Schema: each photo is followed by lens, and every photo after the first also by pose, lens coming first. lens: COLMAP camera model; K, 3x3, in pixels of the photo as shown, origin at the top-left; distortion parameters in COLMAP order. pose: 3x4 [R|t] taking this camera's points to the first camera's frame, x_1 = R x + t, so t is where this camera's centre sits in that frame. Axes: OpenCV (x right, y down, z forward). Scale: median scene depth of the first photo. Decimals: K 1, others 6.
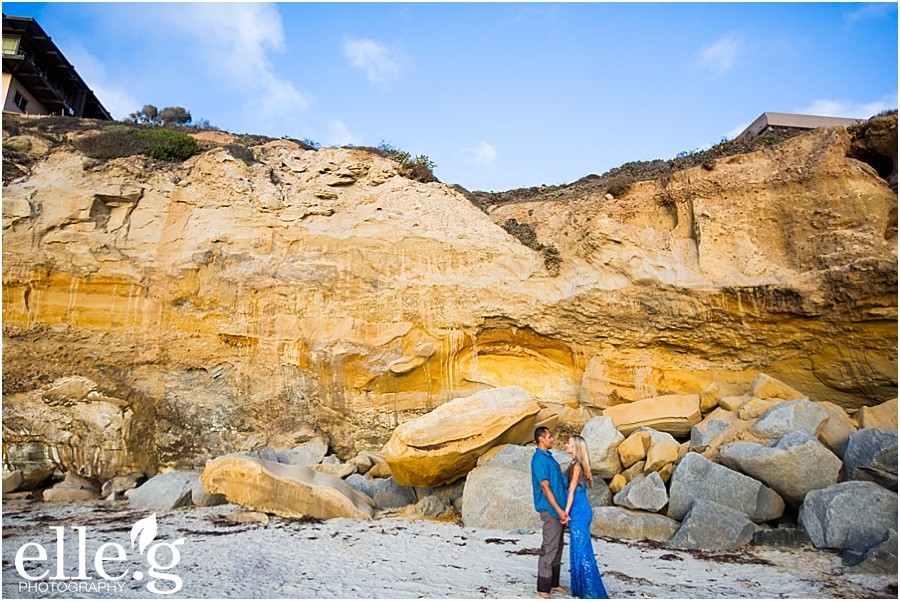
lens RADIAL K [[566.1, 0, 450.0], [0, 566.1, 301.0], [0, 0, 1]] dist [-0.034913, 0.045900]
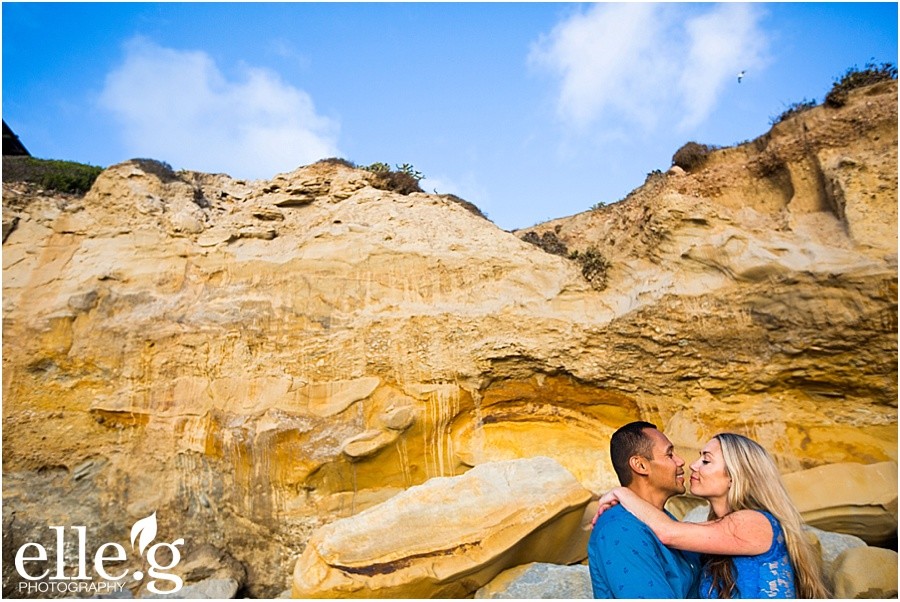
lens RADIAL K [[658.8, 0, 450.0], [0, 658.8, 301.0], [0, 0, 1]] dist [-0.011625, 0.051778]
pose [[0.999048, -0.032443, -0.029158, 0.041445], [0.026869, 0.984281, -0.174551, 0.096767], [0.034363, 0.173602, 0.984216, 0.291334]]
